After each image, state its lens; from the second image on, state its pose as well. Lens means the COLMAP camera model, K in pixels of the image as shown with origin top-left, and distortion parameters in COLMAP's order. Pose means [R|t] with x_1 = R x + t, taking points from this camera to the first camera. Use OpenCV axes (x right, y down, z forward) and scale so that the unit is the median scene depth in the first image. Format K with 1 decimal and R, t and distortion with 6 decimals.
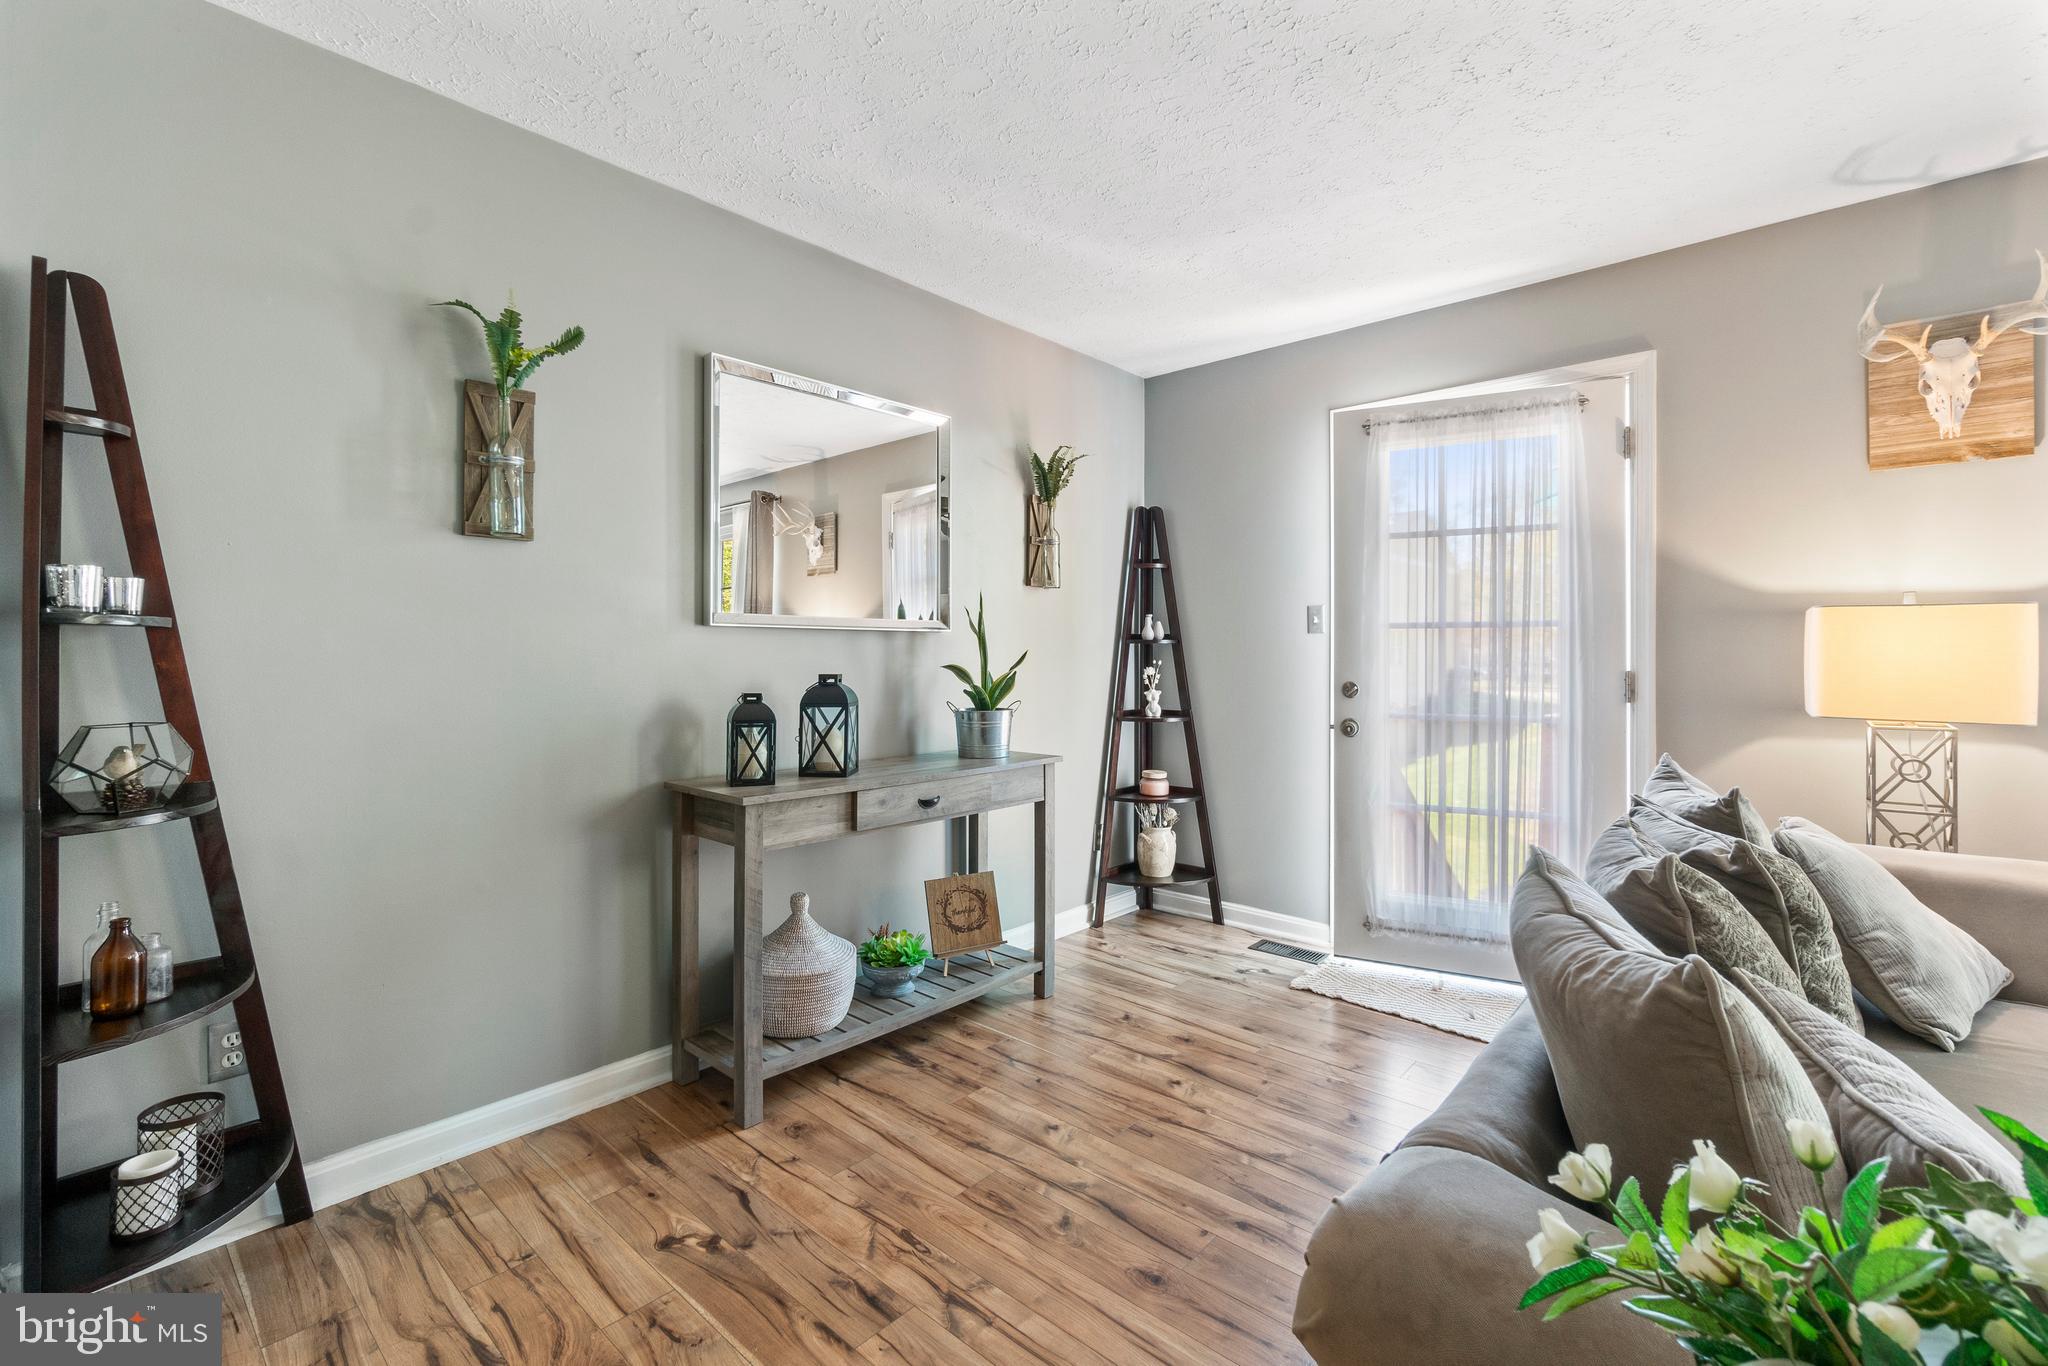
lens RADIAL K [[888.7, 0, 1023.9], [0, 888.7, 650.7], [0, 0, 1]] dist [-0.004771, 0.001033]
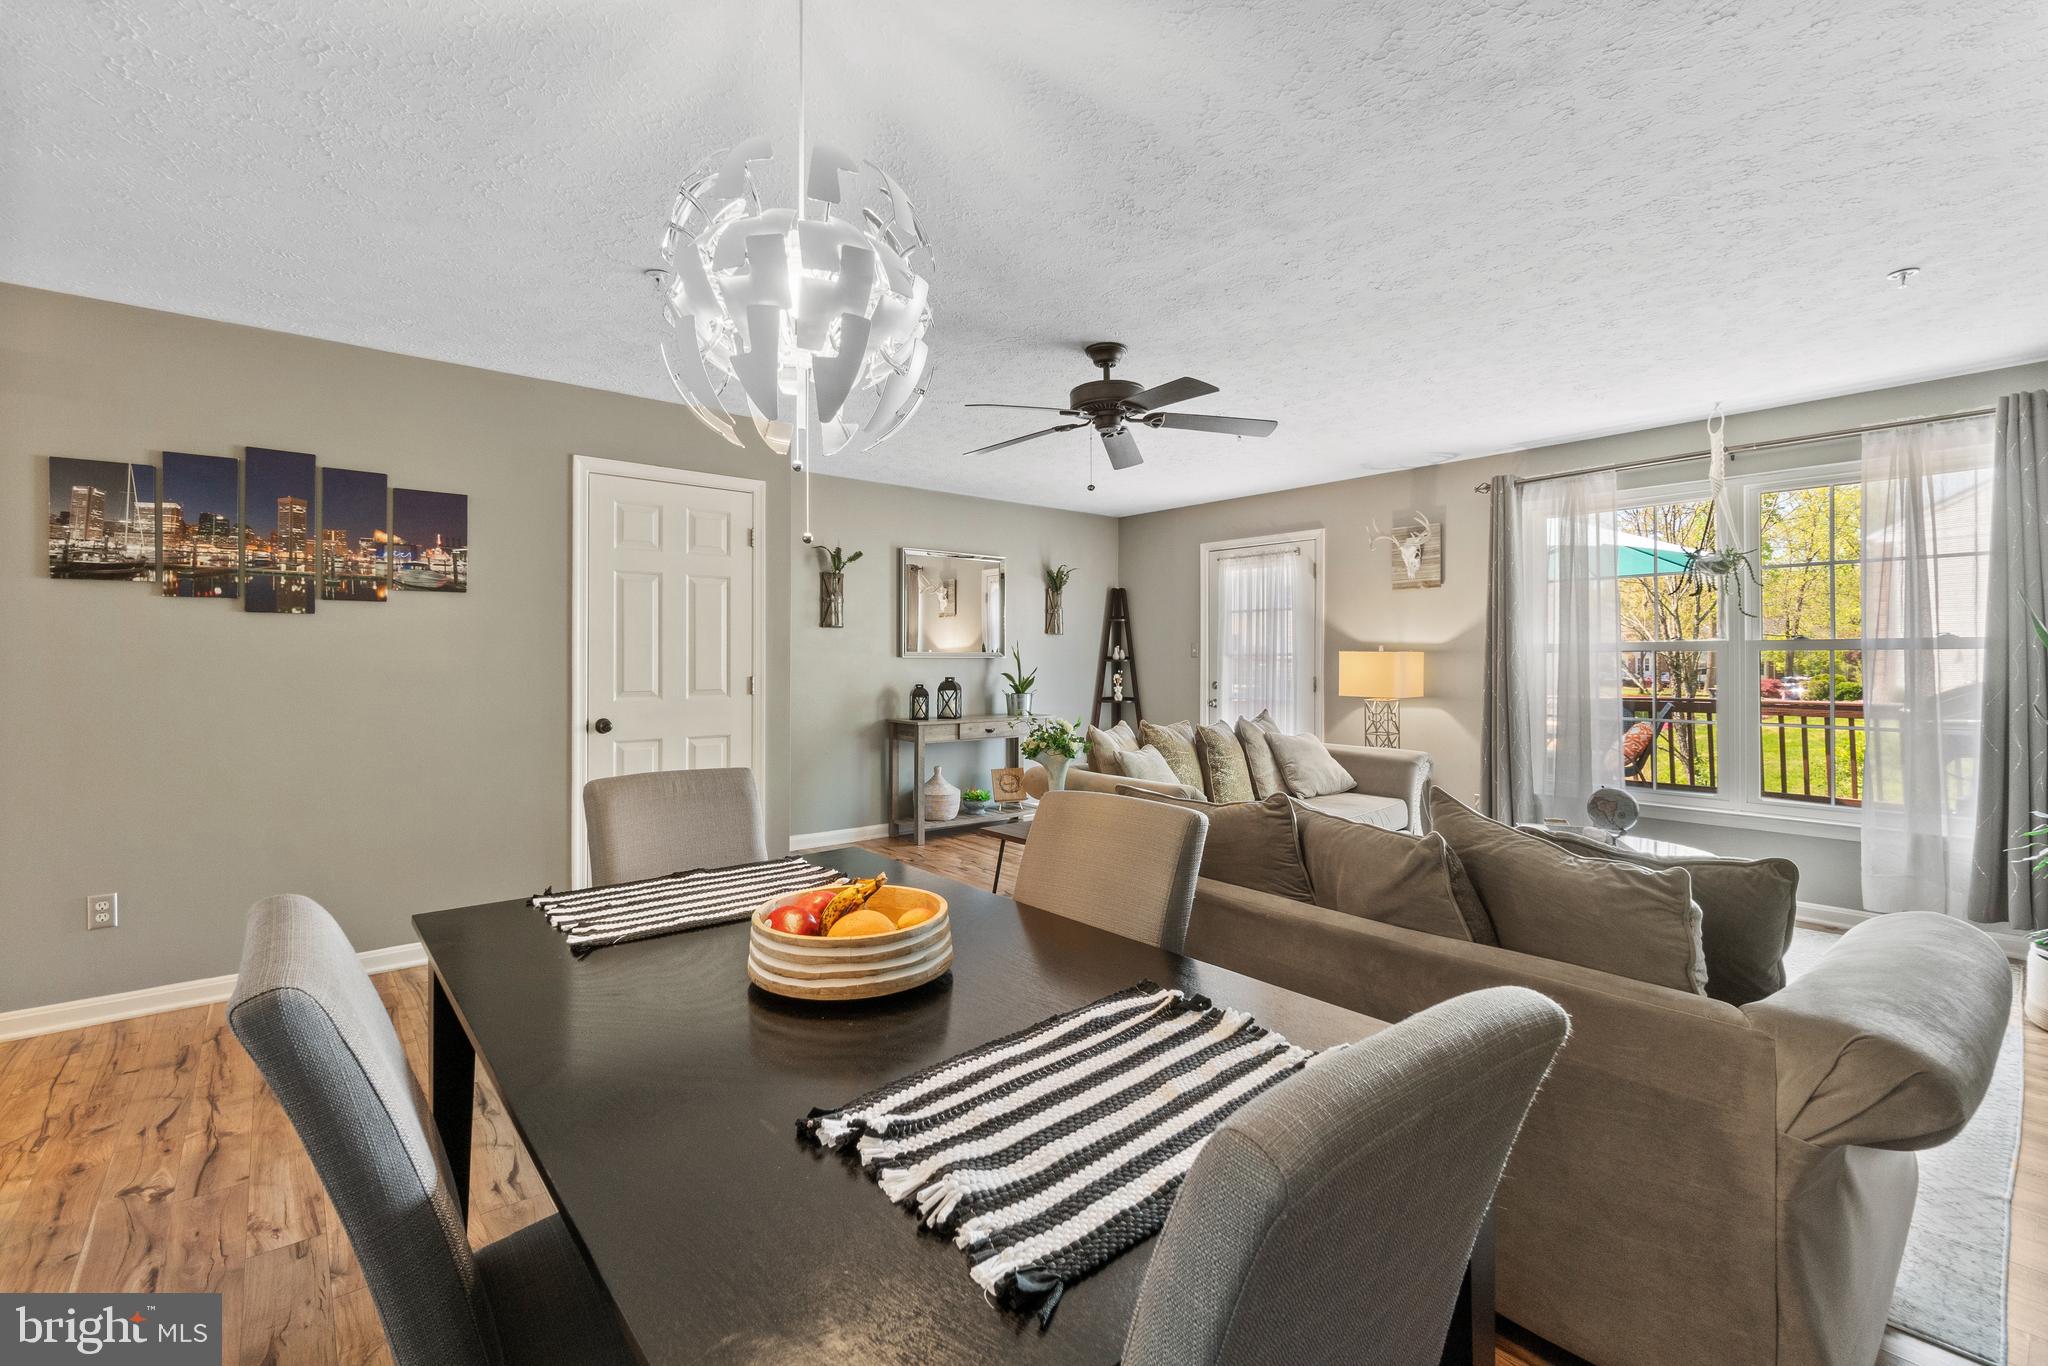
lens RADIAL K [[888.7, 0, 1028.6], [0, 888.7, 665.4], [0, 0, 1]] dist [-0.004771, 0.001033]
pose [[0.991177, 0.002031, -0.132532, 0.313580], [-0.000516, 0.999934, 0.011466, -0.032942], [0.132547, -0.011297, 0.991112, -1.363010]]
